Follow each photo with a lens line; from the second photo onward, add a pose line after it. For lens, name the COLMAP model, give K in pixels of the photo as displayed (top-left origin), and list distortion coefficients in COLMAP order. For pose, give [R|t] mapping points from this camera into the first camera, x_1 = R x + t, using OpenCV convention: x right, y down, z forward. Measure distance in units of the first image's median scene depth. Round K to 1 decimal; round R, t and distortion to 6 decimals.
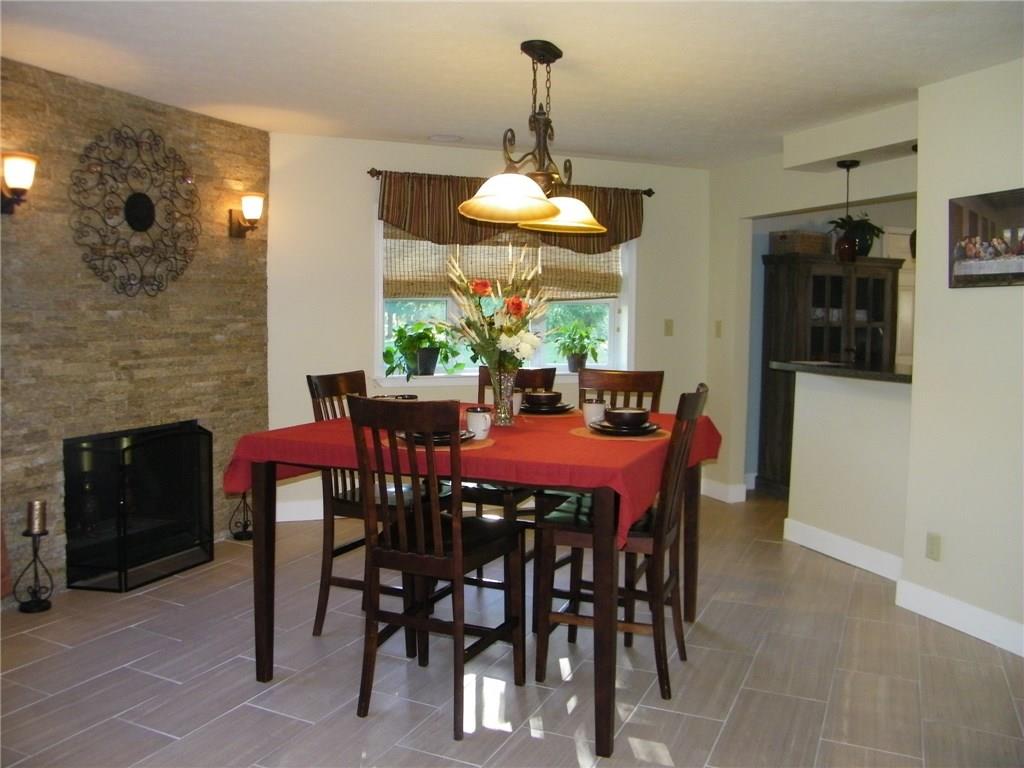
lens RADIAL K [[872.8, 0, 501.0], [0, 872.8, 358.9], [0, 0, 1]] dist [-0.189438, 0.176282]
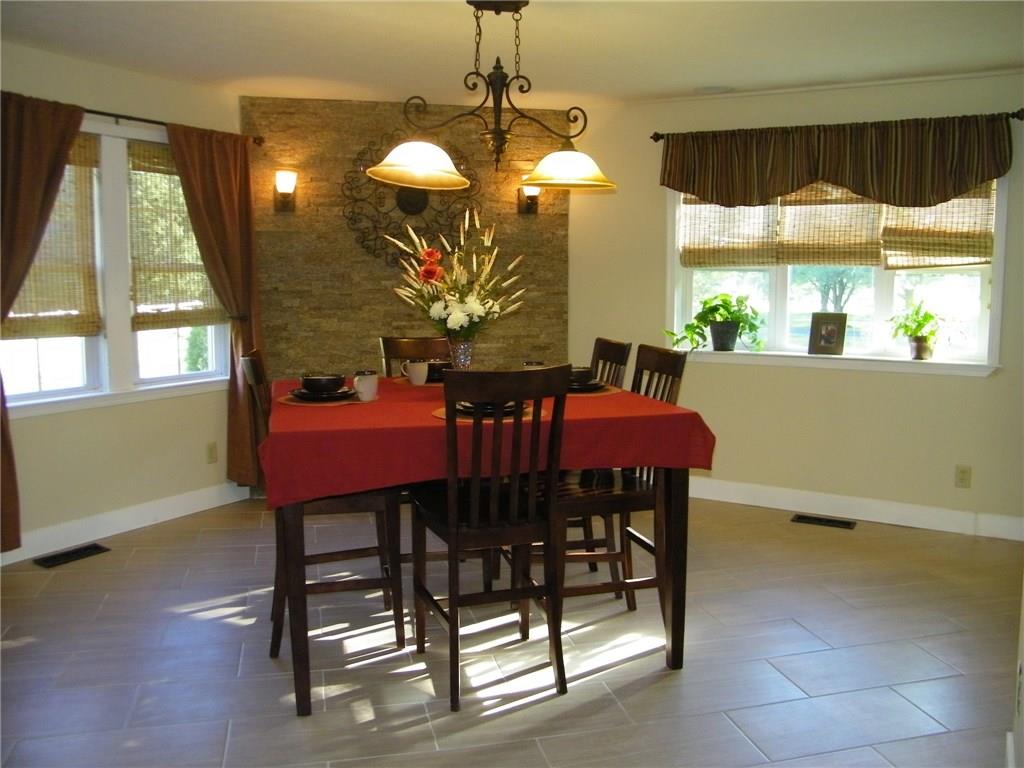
lens RADIAL K [[872.8, 0, 501.0], [0, 872.8, 358.9], [0, 0, 1]] dist [-0.189438, 0.176282]
pose [[0.624664, 0.061623, -0.778459, 0.629643], [-0.036746, 0.998097, 0.049523, -0.012192], [0.780029, -0.002330, 0.625739, 0.327800]]
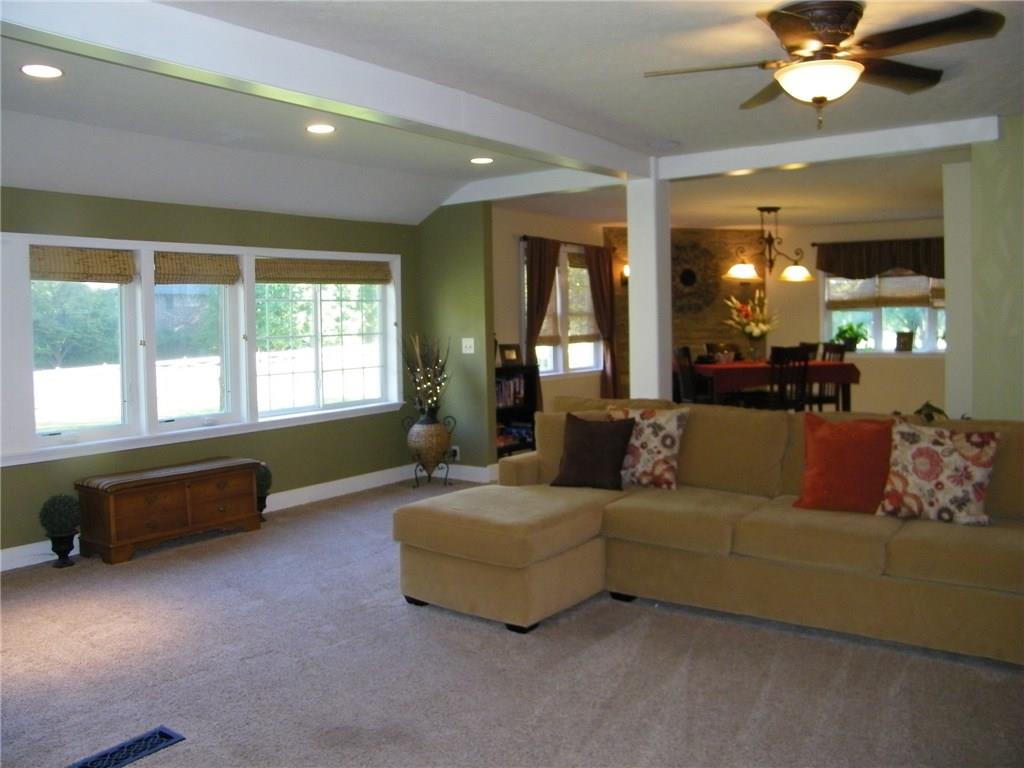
lens RADIAL K [[872.8, 0, 501.0], [0, 872.8, 358.9], [0, 0, 1]] dist [-0.189438, 0.176282]
pose [[0.550379, 0.011791, -0.834831, 1.302255], [-0.021975, 0.999758, -0.000367, 0.064726], [0.834625, 0.018548, 0.550506, -0.757132]]
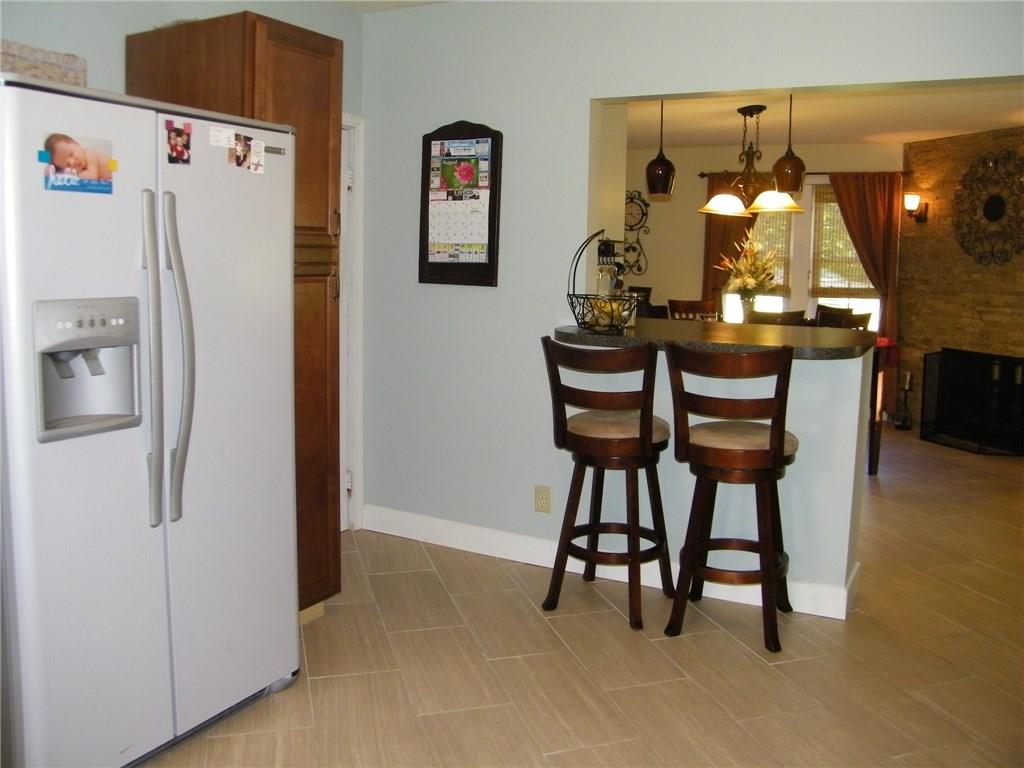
lens RADIAL K [[875.7, 0, 508.5], [0, 875.7, 360.0], [0, 0, 1]] dist [-0.185904, 0.168695]
pose [[-0.748287, 0.051331, -0.661386, 1.207337], [-0.062533, 0.987104, 0.147359, -0.073723], [0.660421, 0.151625, -0.735428, 1.567281]]
